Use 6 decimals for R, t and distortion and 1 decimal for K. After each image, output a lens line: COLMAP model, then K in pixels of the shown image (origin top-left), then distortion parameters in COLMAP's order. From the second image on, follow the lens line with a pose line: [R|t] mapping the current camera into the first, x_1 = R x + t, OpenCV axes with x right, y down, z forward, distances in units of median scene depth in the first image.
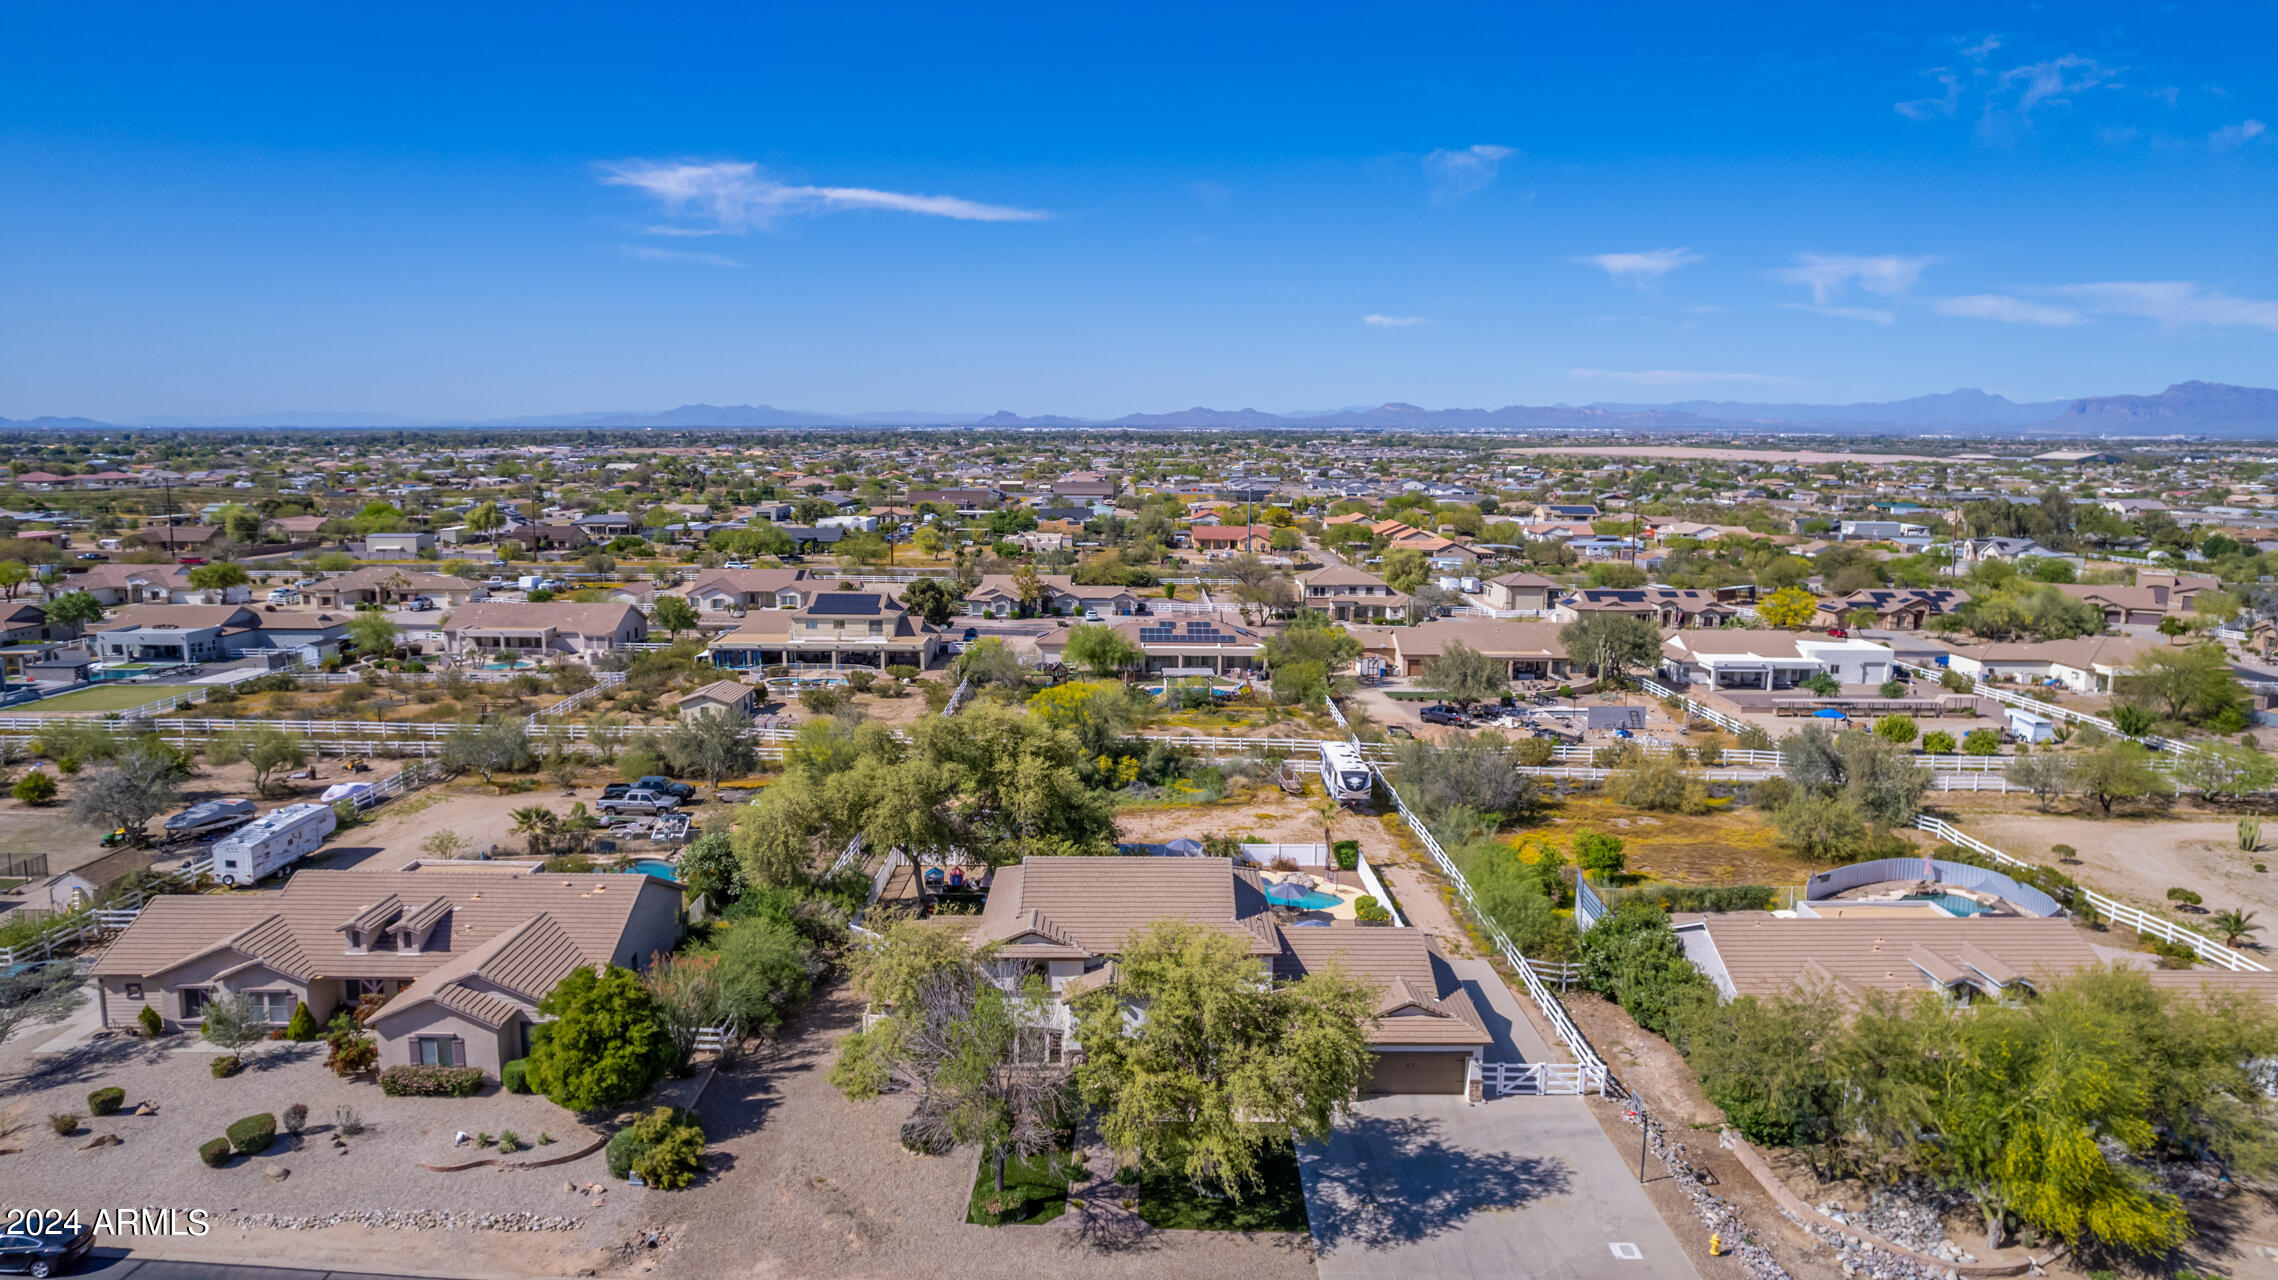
lens RADIAL K [[1458.4, 0, 1135.0], [0, 1458.4, 641.5], [0, 0, 1]] dist [-0.071966, 0.059991]
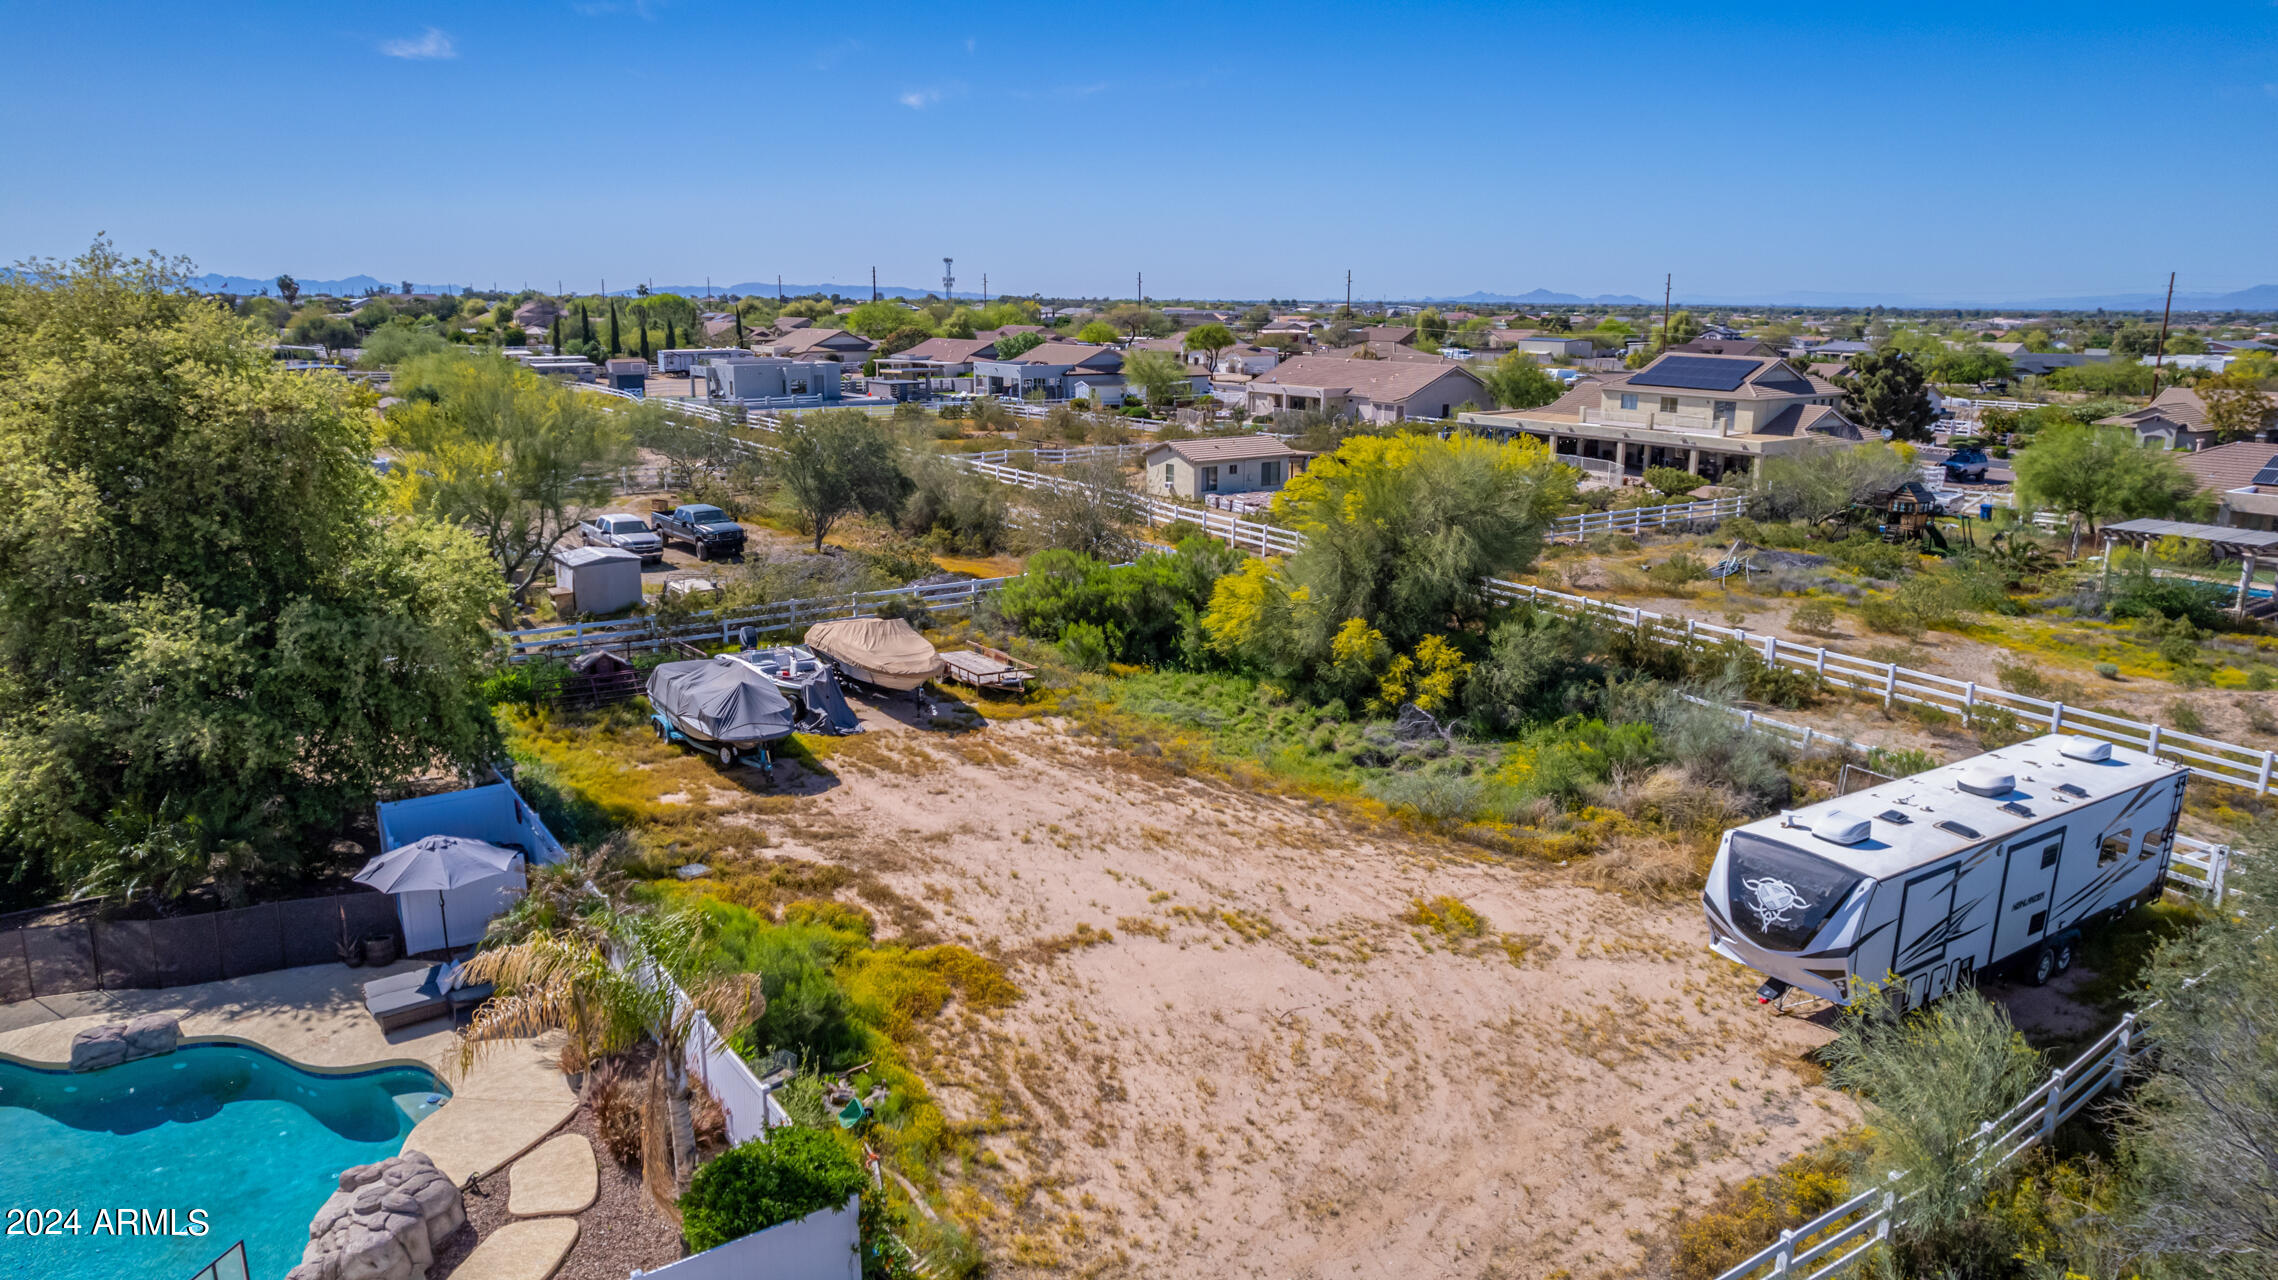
lens RADIAL K [[1458.4, 0, 1138.9], [0, 1458.4, 652.3], [0, 0, 1]] dist [-0.071966, 0.059991]
pose [[0.580979, 0.192586, -0.790806, 0.151489], [-0.122776, 0.981222, 0.148758, 0.025891], [0.804605, 0.010667, 0.593714, 0.484780]]
